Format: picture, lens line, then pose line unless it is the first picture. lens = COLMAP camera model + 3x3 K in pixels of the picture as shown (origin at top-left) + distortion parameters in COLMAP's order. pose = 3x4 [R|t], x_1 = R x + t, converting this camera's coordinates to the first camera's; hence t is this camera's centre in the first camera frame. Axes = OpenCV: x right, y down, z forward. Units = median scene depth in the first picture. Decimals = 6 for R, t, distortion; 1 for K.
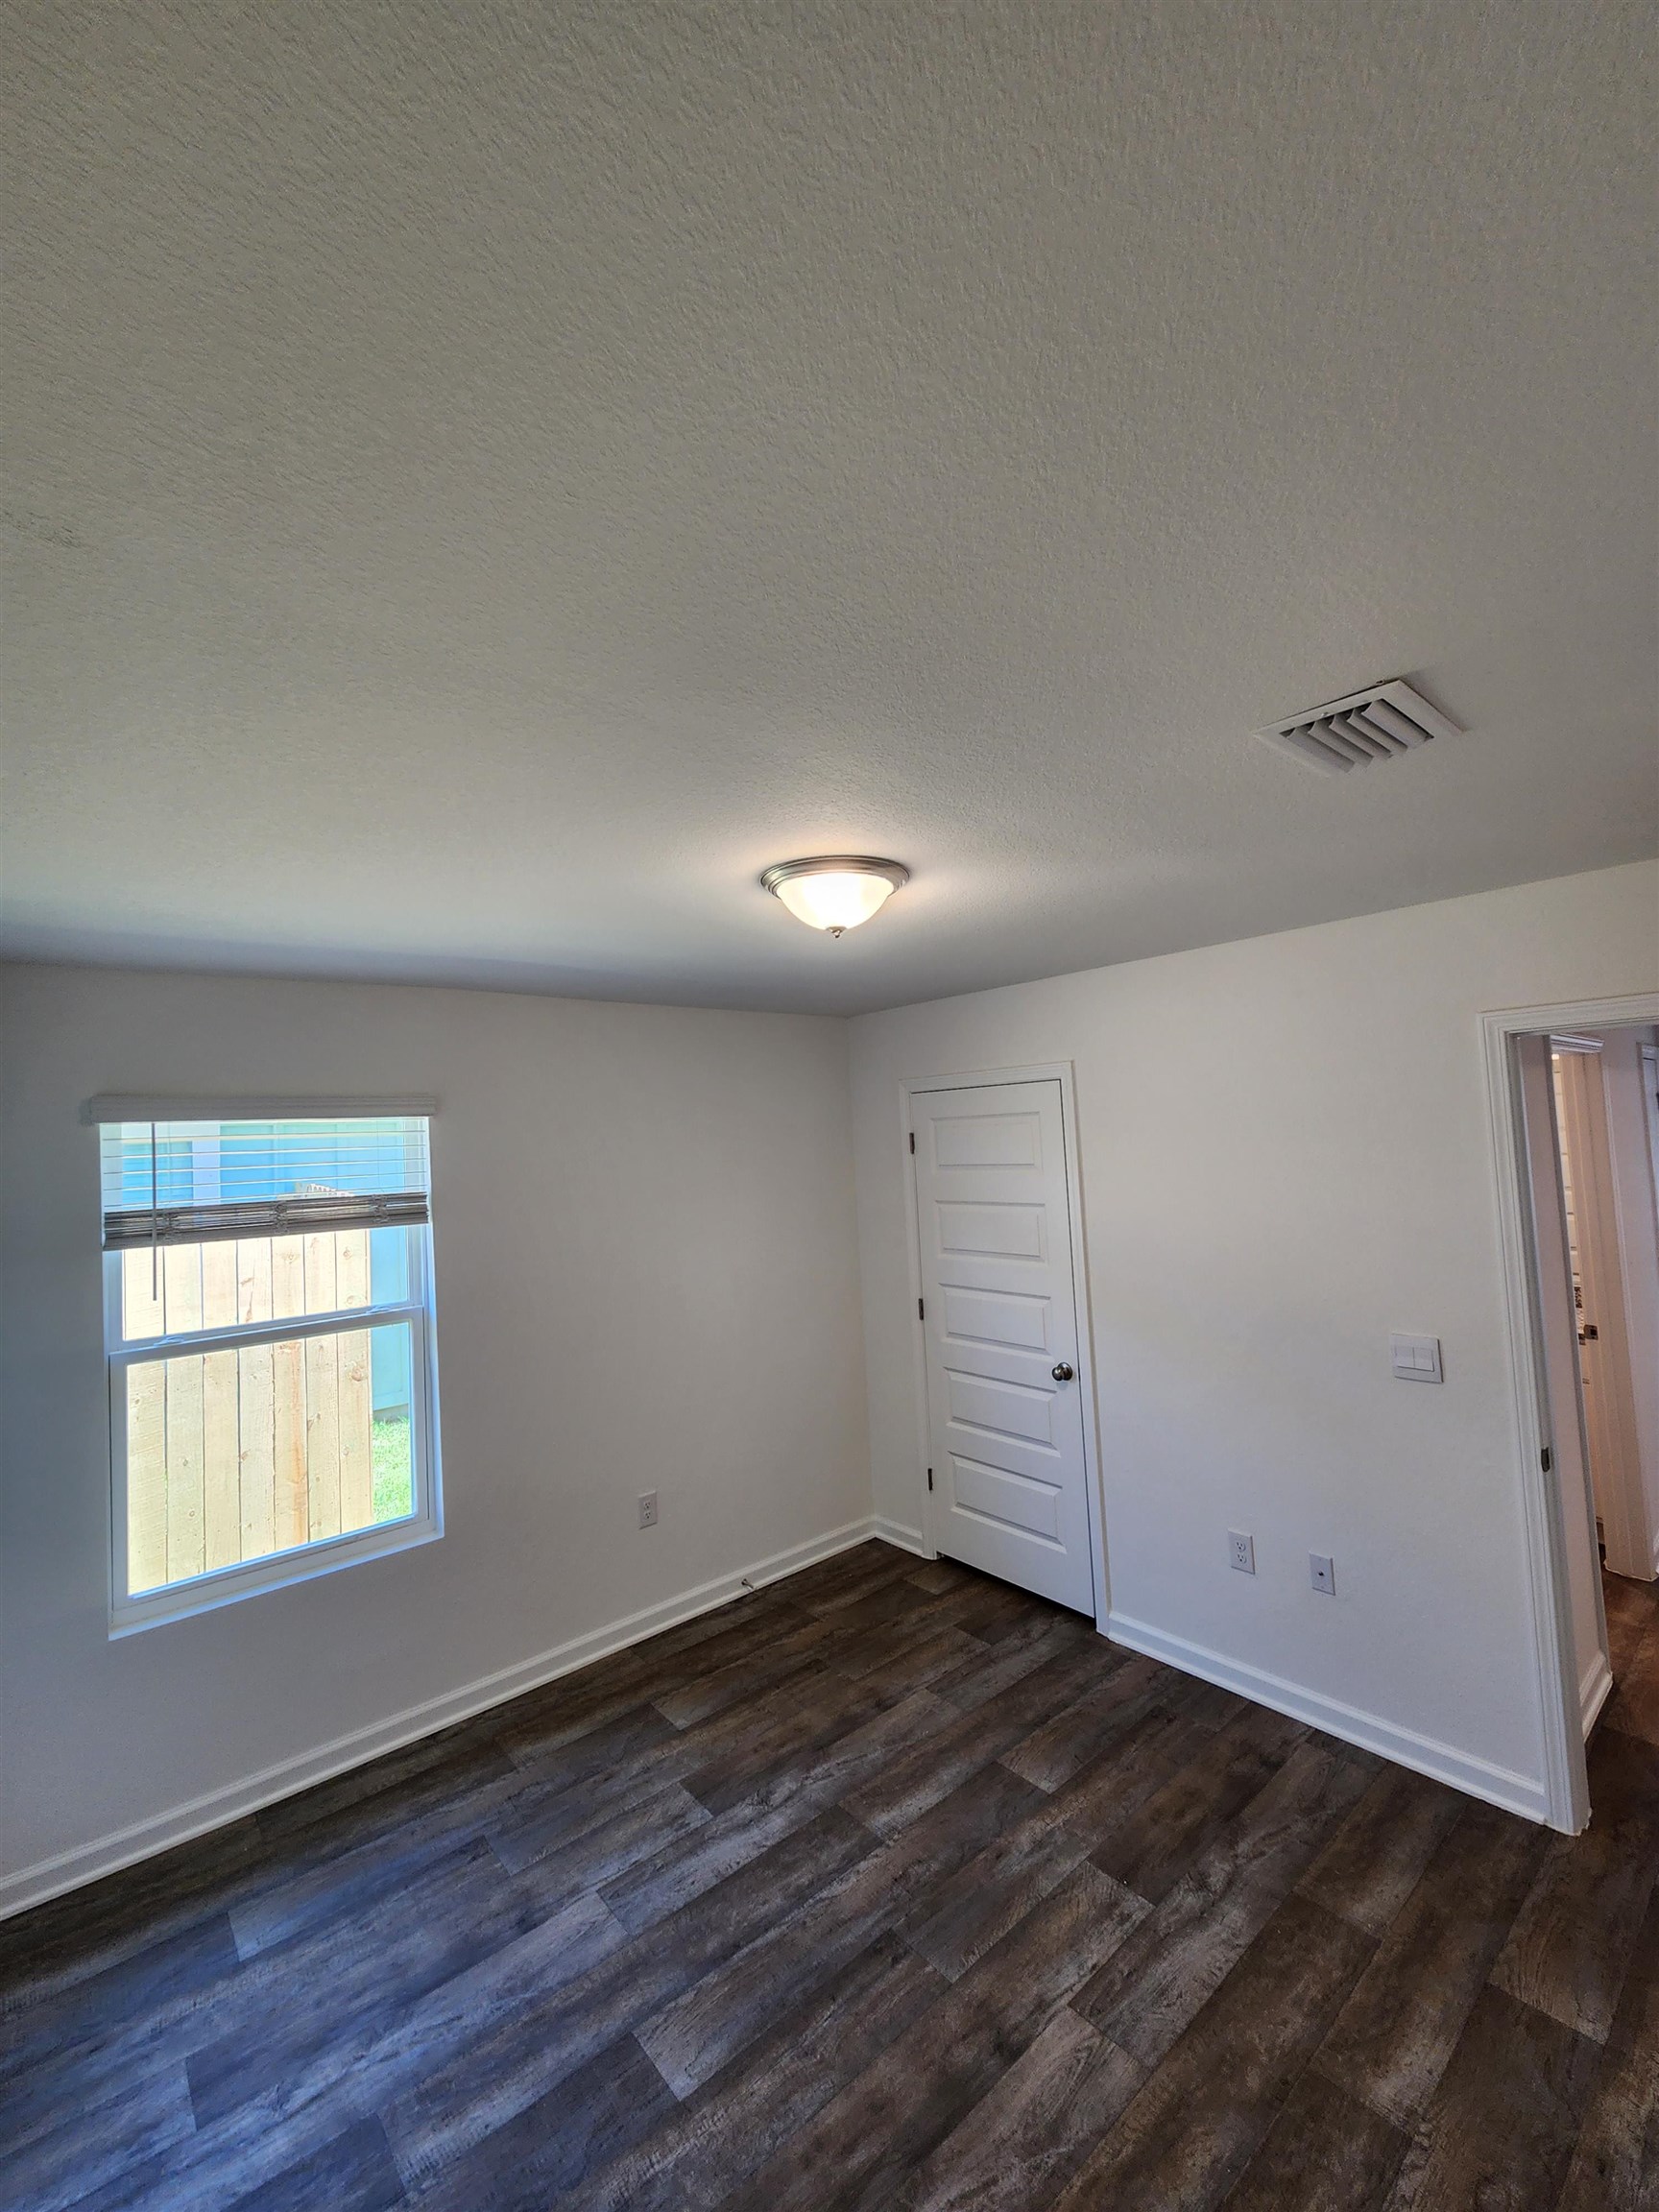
lens RADIAL K [[913.6, 0, 863.4], [0, 913.6, 1085.8], [0, 0, 1]] dist [0.003766, -0.004479]
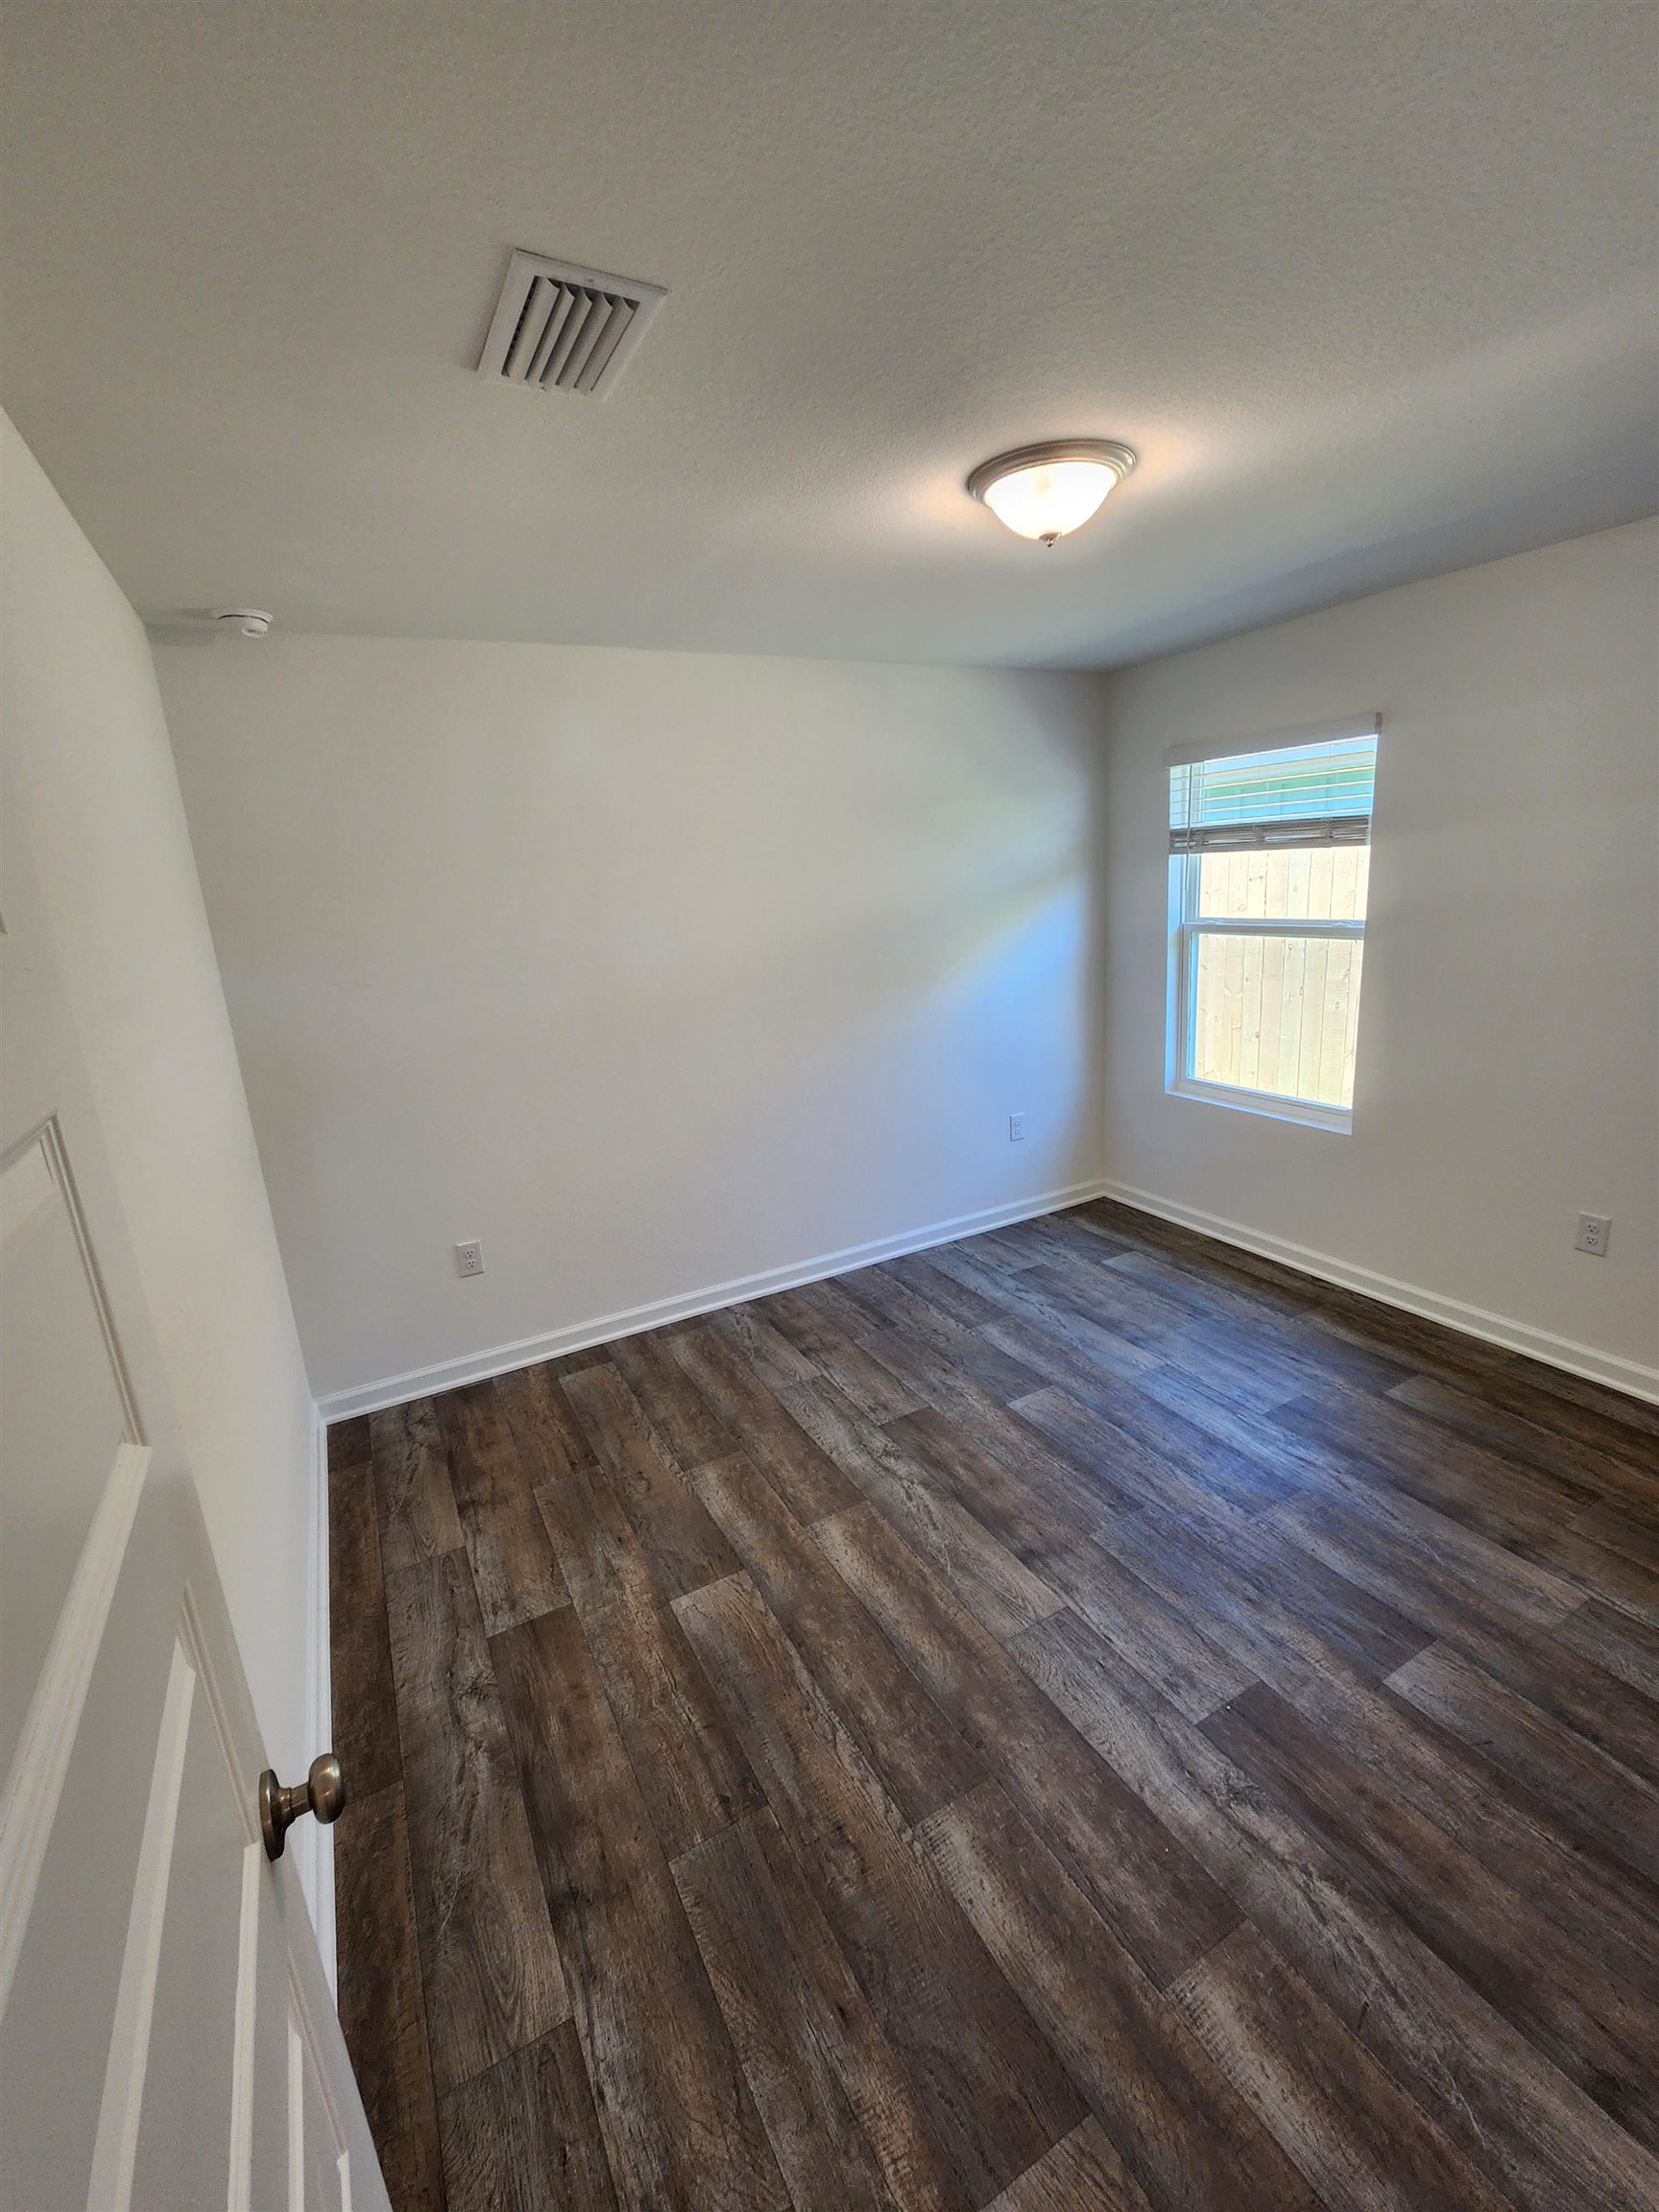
lens RADIAL K [[913.6, 0, 830.1], [0, 913.6, 1107.5], [0, 0, 1]] dist [0.003766, -0.004479]
pose [[-0.227532, 0.313407, -0.921957, 0.536990], [0.131449, 0.948011, 0.289822, 0.116200], [0.964858, -0.055247, -0.256900, 1.231559]]
